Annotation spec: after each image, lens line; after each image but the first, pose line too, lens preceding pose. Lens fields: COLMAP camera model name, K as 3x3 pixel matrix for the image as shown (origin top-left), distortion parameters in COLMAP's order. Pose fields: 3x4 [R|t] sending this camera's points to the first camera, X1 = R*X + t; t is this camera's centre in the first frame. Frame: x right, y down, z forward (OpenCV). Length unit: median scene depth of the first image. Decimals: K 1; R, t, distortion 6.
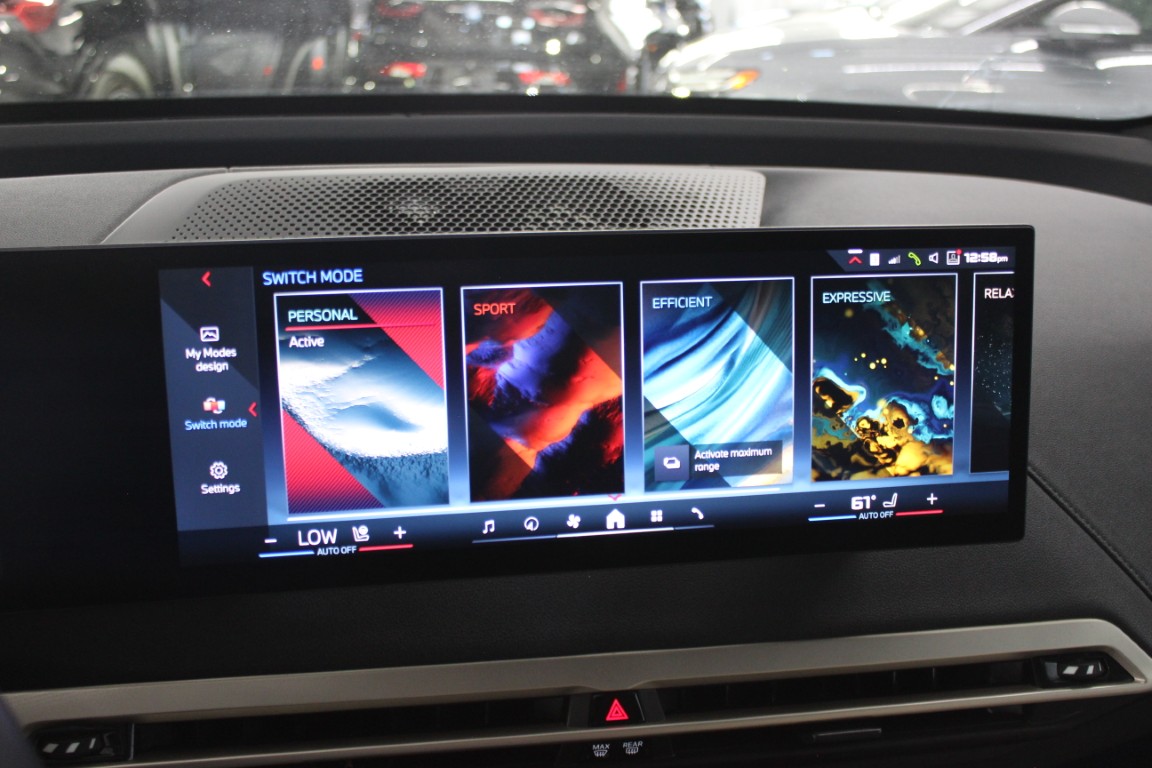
lens RADIAL K [[1151.4, 0, 576.0], [0, 1151.4, 384.0], [0, 0, 1]] dist [-0.146885, 0.160245]
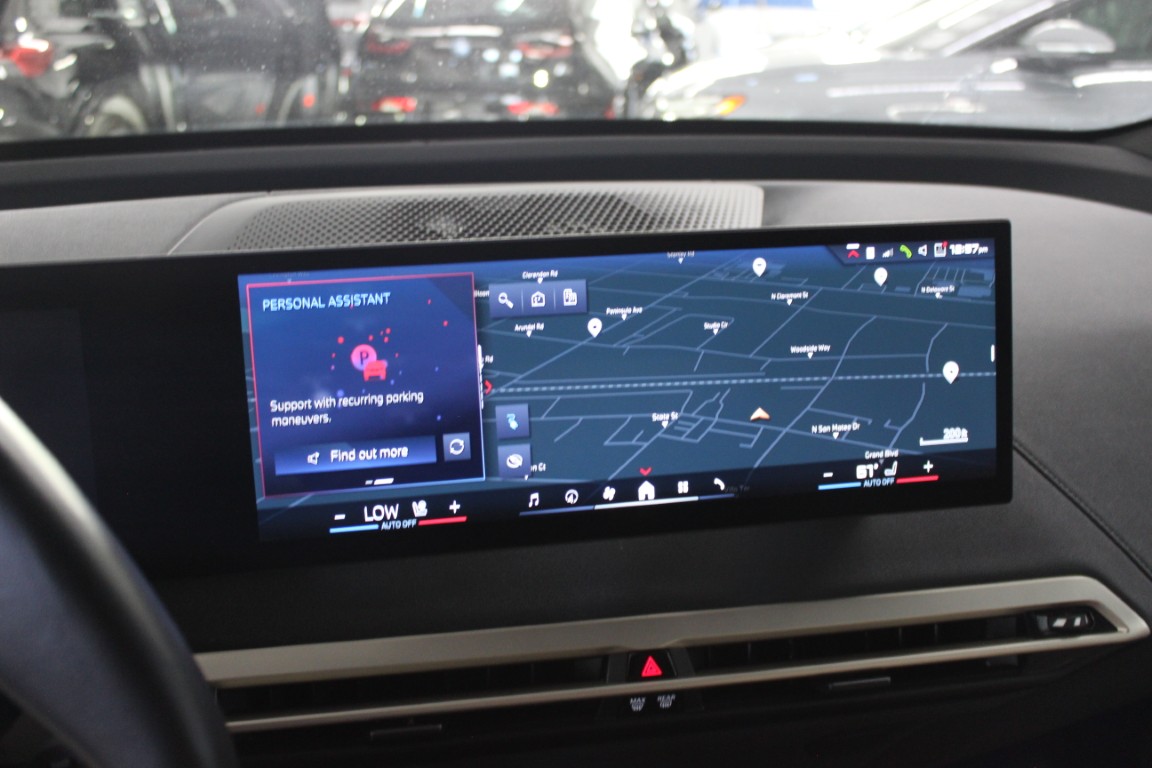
lens RADIAL K [[1151.4, 0, 576.0], [0, 1151.4, 384.0], [0, 0, 1]] dist [-0.146885, 0.160245]
pose [[0.999612, -0.027014, 0.006798, -0.035077], [0.027183, 0.999292, -0.026029, 0.037202], [-0.006090, 0.026204, 0.999638, -0.106725]]
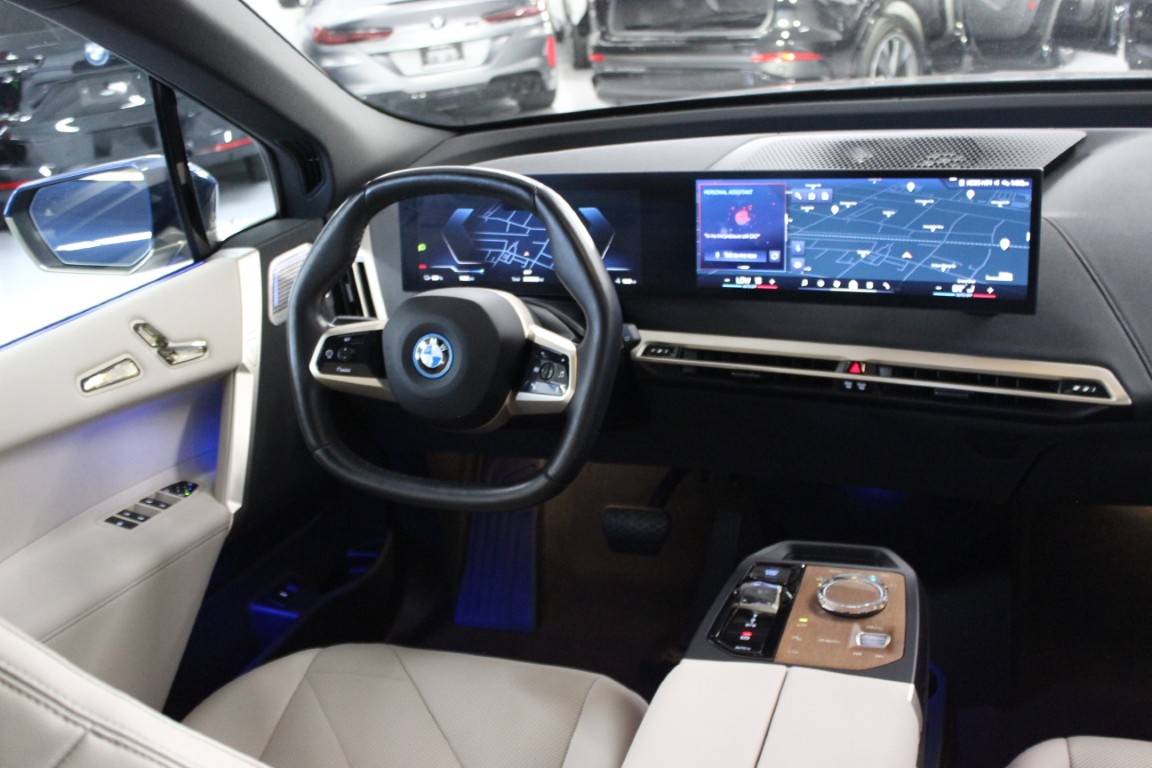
lens RADIAL K [[1146.9, 0, 576.0], [0, 1146.9, 384.0], [0, 0, 1]] dist [-0.143683, 0.141164]
pose [[0.773075, 0.125595, -0.621756, 1.021643], [-0.080685, 0.991710, 0.100004, 0.119908], [0.629162, -0.027144, 0.776800, -1.176792]]
